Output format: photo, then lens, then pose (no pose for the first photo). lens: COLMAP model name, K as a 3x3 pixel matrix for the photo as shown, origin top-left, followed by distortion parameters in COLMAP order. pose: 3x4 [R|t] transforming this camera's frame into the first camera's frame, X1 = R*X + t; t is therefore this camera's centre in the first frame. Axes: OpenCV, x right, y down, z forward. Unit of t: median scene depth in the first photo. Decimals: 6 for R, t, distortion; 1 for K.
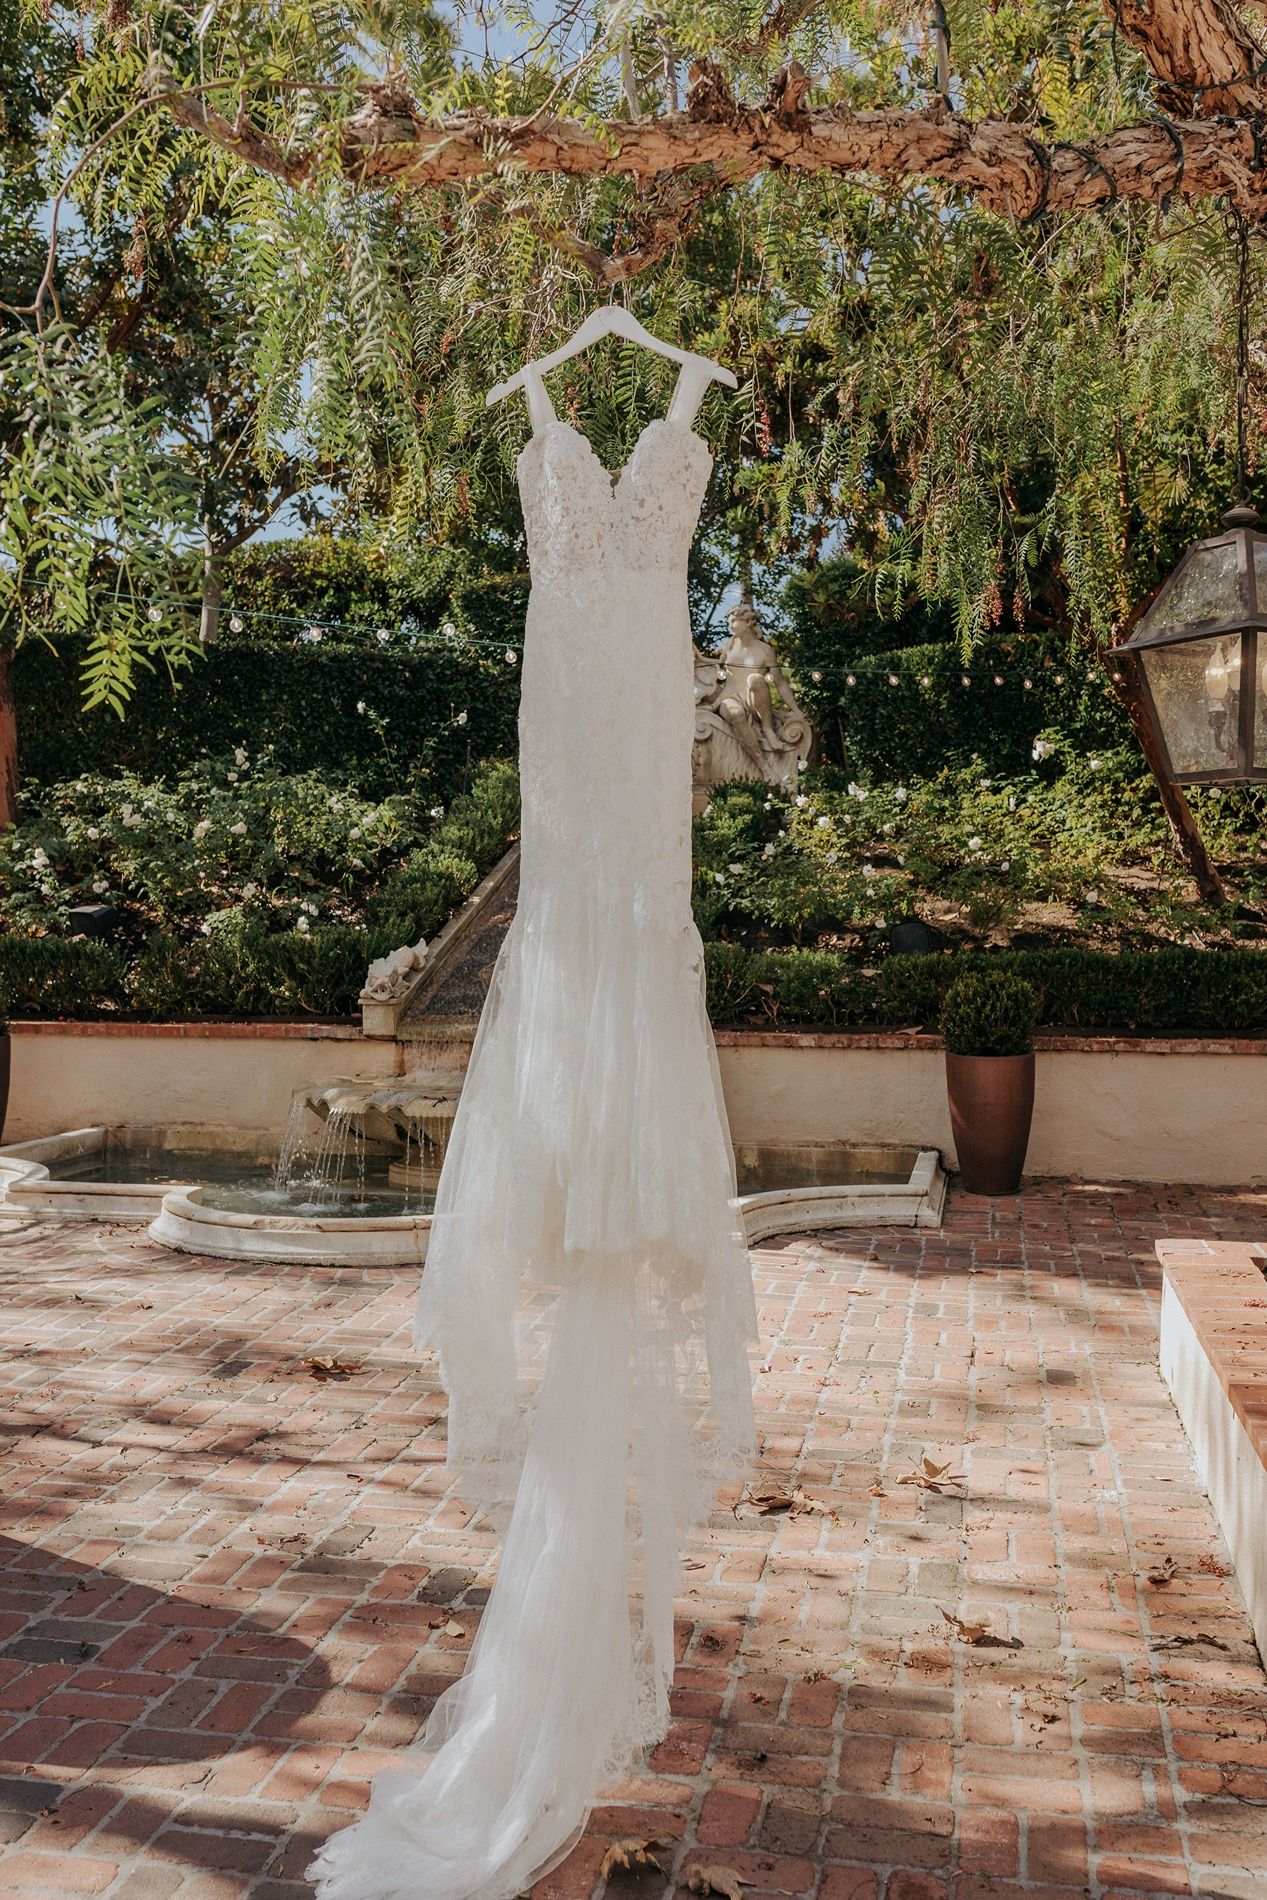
lens RADIAL K [[1854.0, 0, 640.2], [0, 1854.0, 954.0], [0, 0, 1]] dist [0.001922, 0.000000]
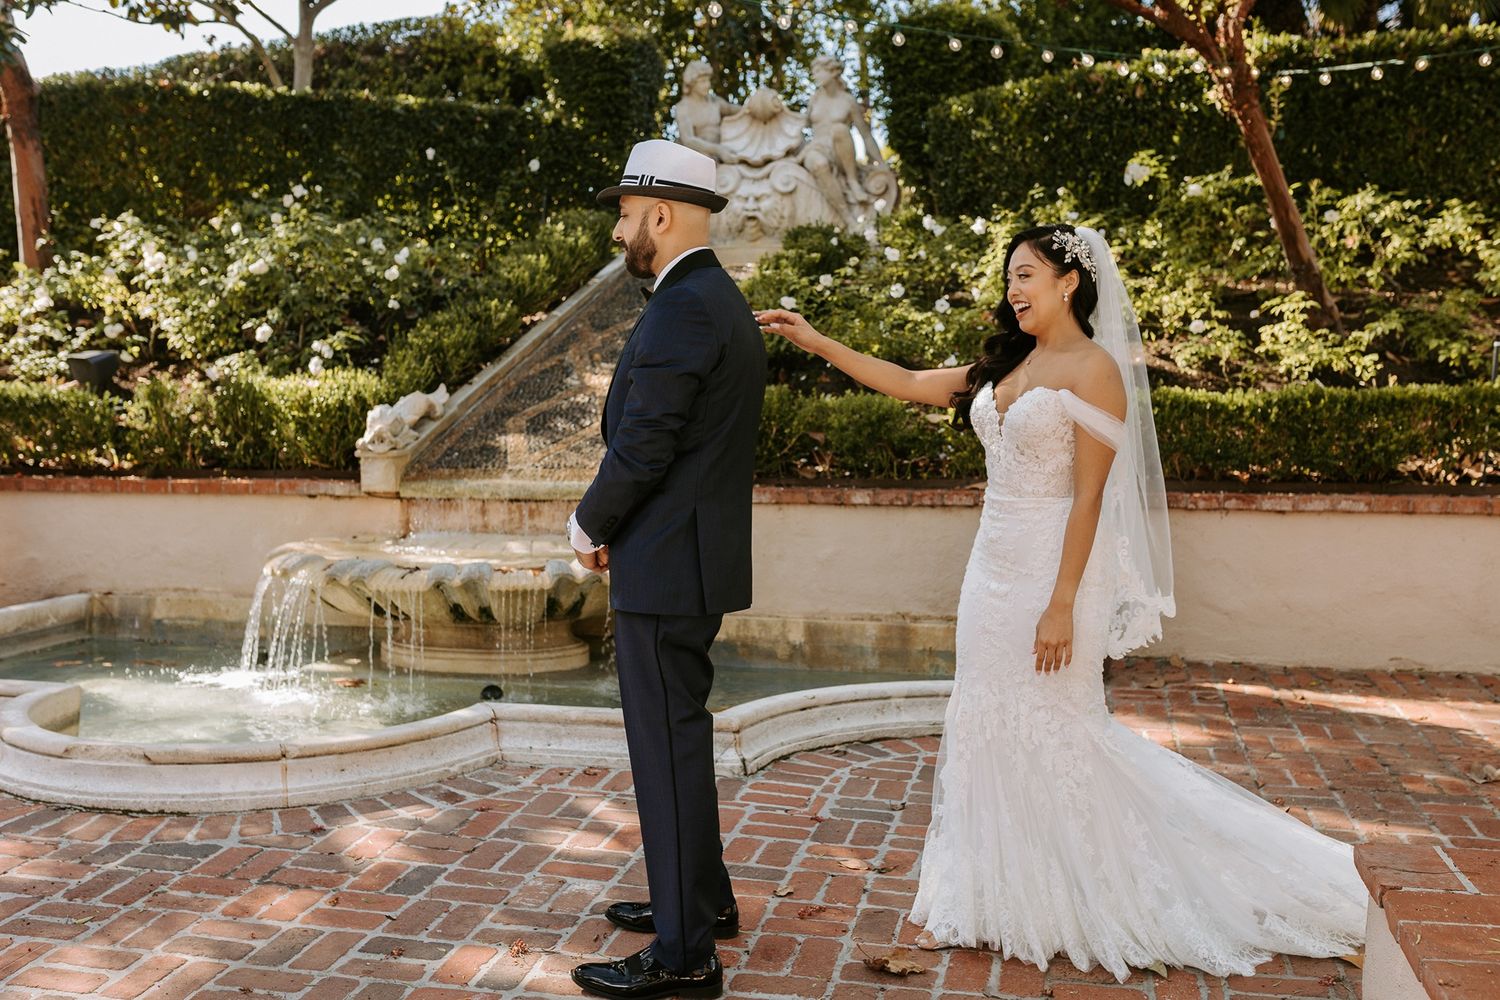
lens RADIAL K [[1463.7, 0, 758.0], [0, 1463.7, 491.5], [0, 0, 1]] dist [0.001922, 0.000000]
pose [[0.999608, -0.002494, -0.027880, 0.057886], [0.003798, 0.998896, 0.046829, 0.011541], [0.027733, -0.046917, 0.998514, 0.304467]]
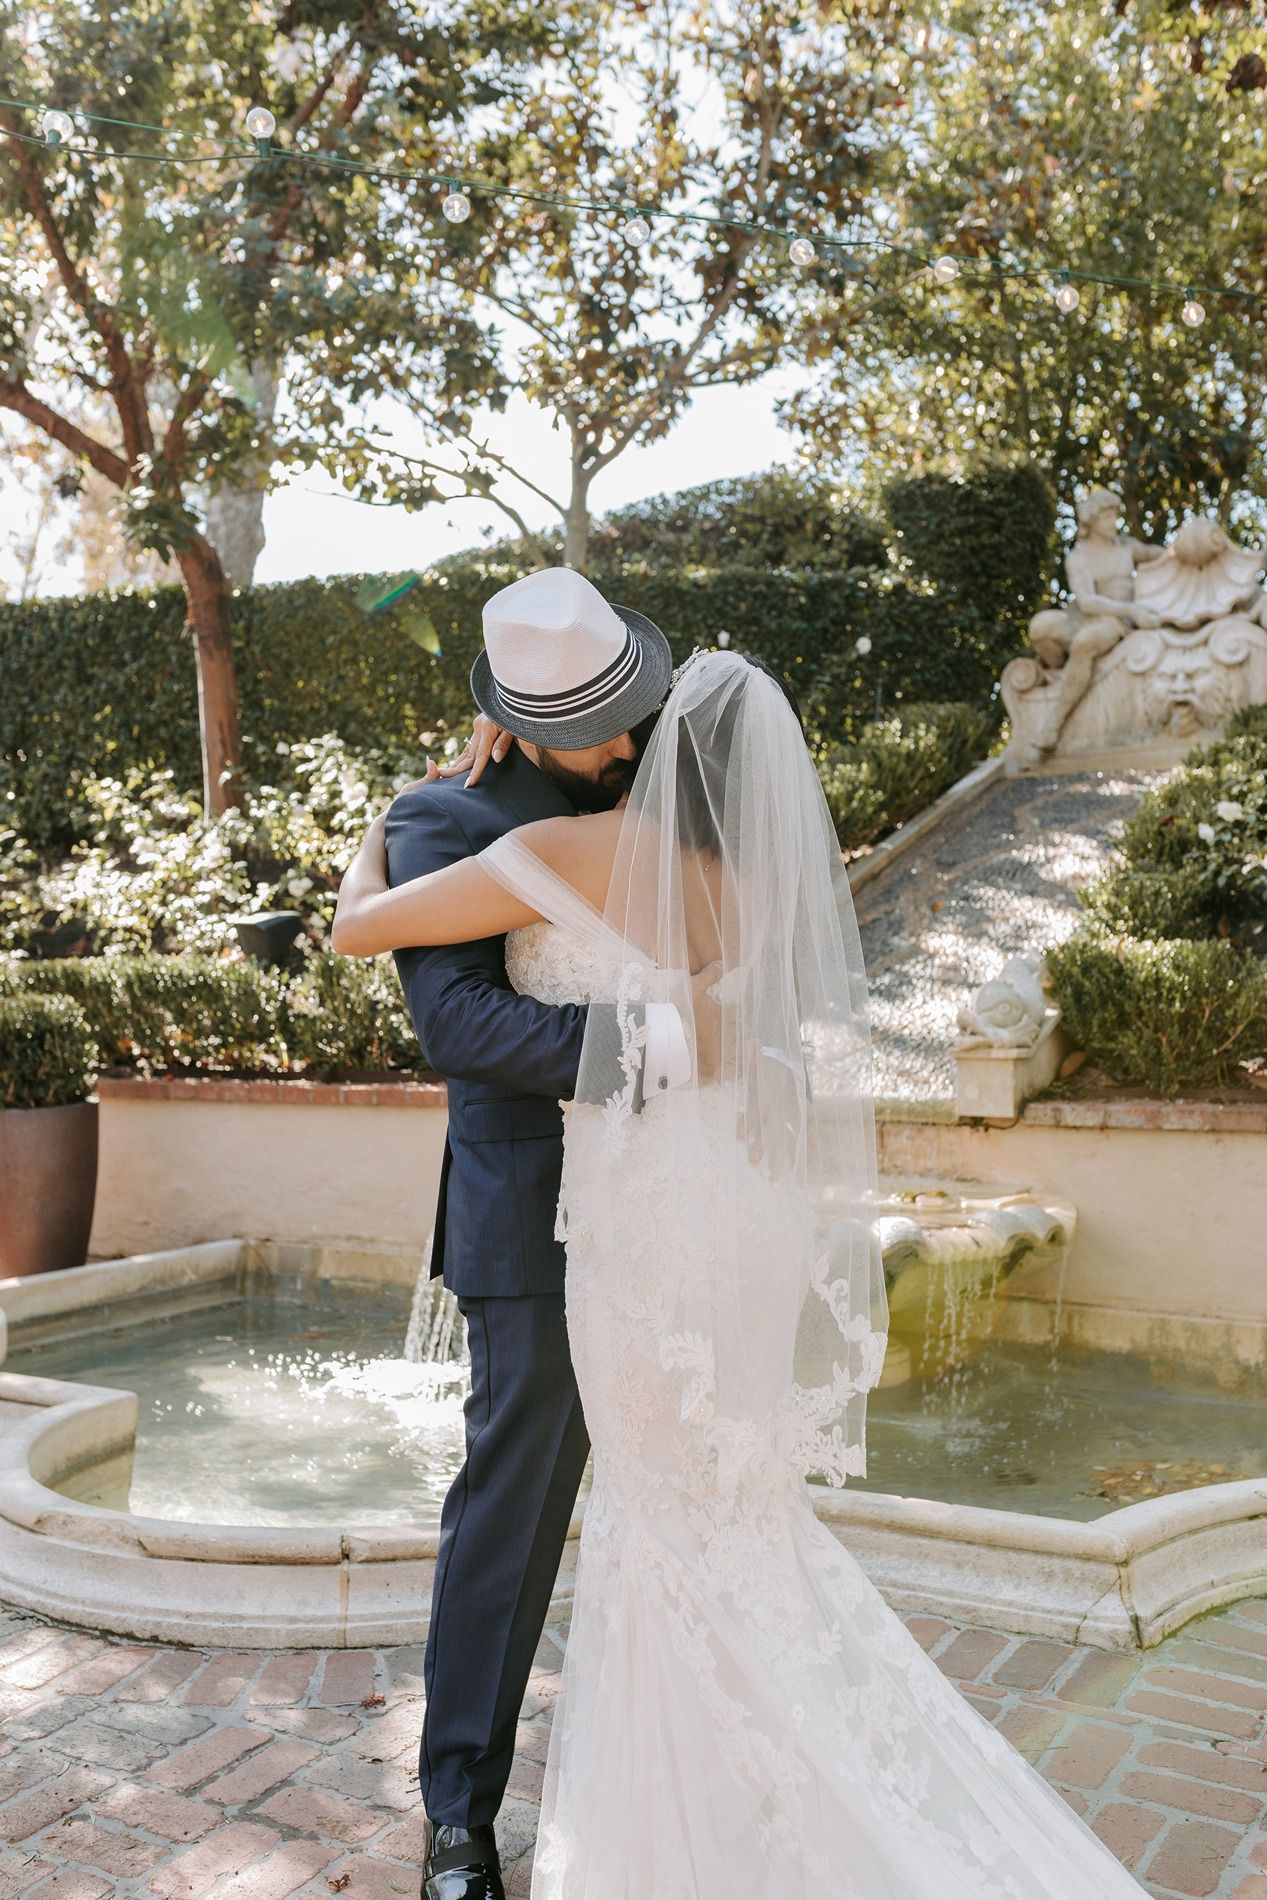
lens RADIAL K [[1854.0, 0, 634.8], [0, 1854.0, 939.9], [0, 0, 1]] dist [0.001922, 0.000000]
pose [[0.945356, -0.022920, -0.325233, 0.064929], [0.011892, 0.999286, -0.035855, 0.011217], [0.325822, 0.030028, 0.944954, 0.420531]]
